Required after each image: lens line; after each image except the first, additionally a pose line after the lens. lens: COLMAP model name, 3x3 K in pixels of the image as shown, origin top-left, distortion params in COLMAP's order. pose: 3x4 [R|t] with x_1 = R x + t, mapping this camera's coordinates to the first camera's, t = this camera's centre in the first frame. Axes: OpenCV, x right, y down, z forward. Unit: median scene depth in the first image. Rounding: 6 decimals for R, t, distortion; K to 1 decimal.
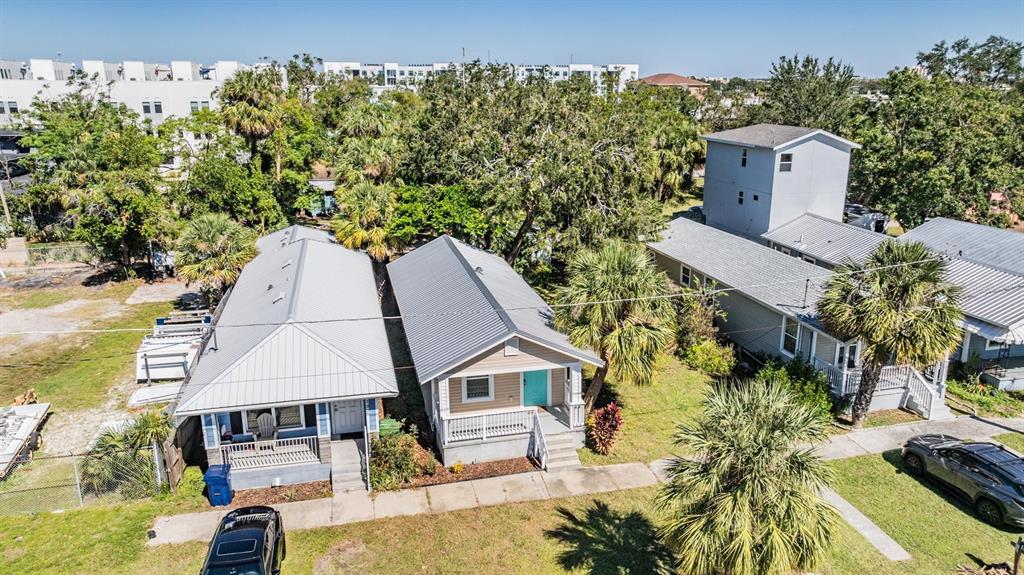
lens RADIAL K [[717.8, 0, 512.0], [0, 717.8, 287.5], [0, 0, 1]] dist [-0.050338, 0.057829]
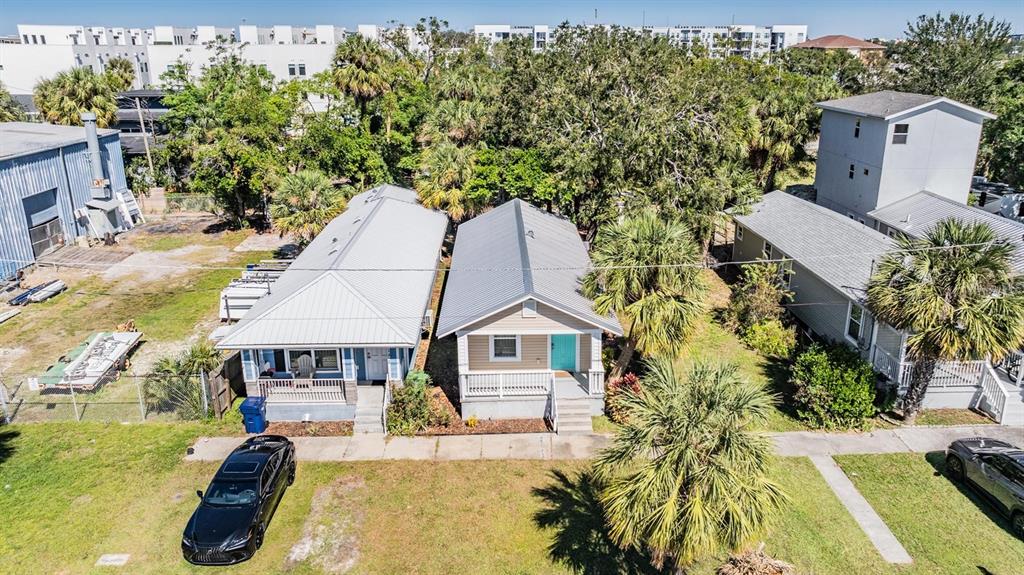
lens RADIAL K [[730.2, 0, 512.0], [0, 730.2, 287.5], [0, 0, 1]] dist [-0.037757, 0.035306]
pose [[0.977666, 0.062500, -0.200658, 0.156878], [-0.053991, 0.997406, 0.047607, 0.004038], [0.203113, -0.035710, 0.978504, -0.013337]]
